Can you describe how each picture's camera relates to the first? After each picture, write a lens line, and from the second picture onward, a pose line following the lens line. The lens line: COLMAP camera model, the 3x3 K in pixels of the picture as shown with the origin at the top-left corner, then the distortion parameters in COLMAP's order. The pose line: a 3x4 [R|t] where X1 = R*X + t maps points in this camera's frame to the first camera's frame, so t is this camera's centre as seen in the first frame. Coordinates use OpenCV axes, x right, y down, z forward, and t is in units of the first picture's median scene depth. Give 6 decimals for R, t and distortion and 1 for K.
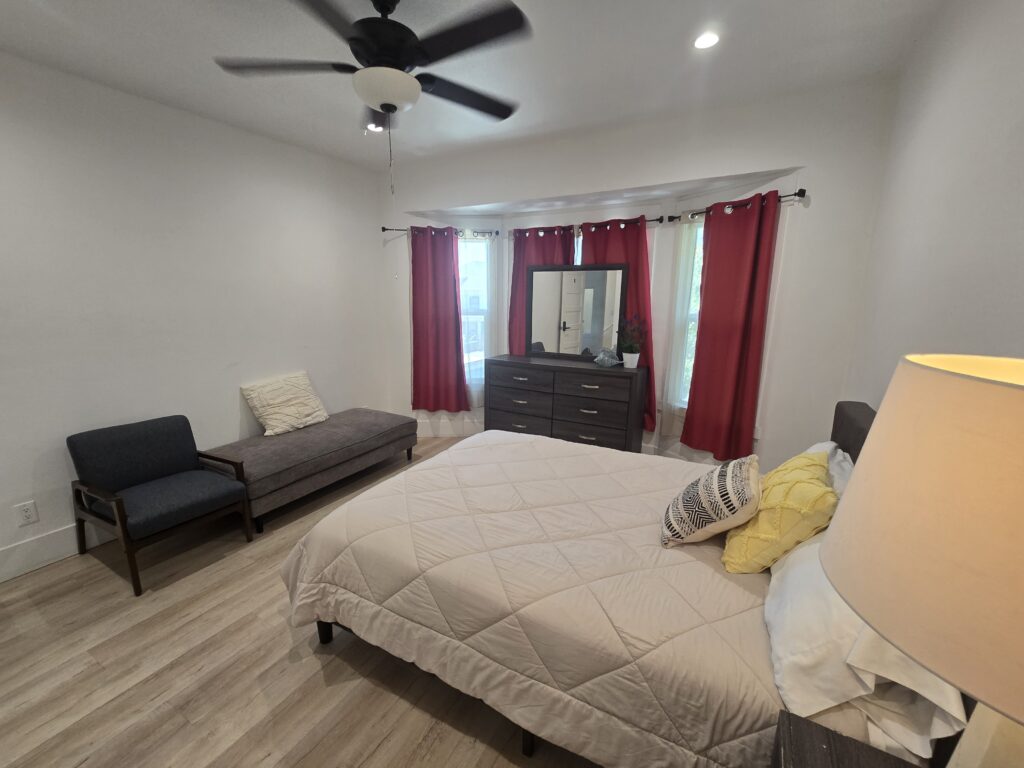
lens RADIAL K [[424.6, 0, 507.2], [0, 424.6, 385.9], [0, 0, 1]] dist [0.002519, 0.001487]
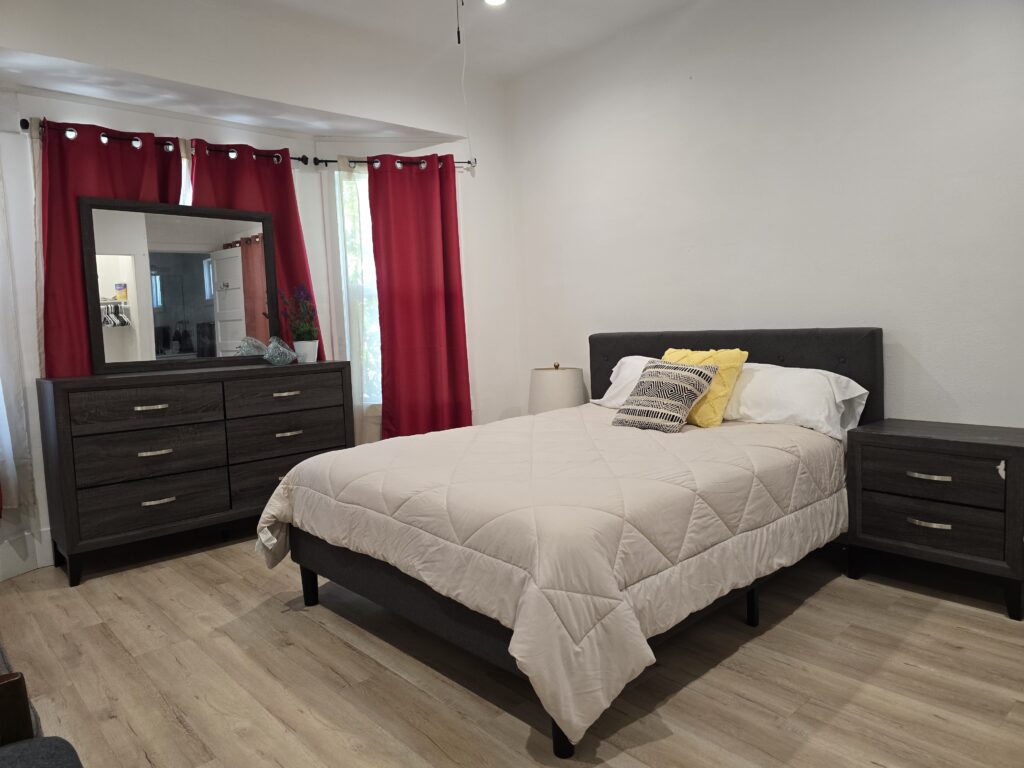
lens RADIAL K [[692.8, 0, 509.8], [0, 692.8, 381.5], [0, 0, 1]] dist [0.042163, -0.023452]
pose [[0.307817, -0.100222, 0.946152, -0.708804], [0.231813, 0.972369, 0.027582, 0.032786], [-0.922774, 0.210840, 0.322545, 0.356666]]
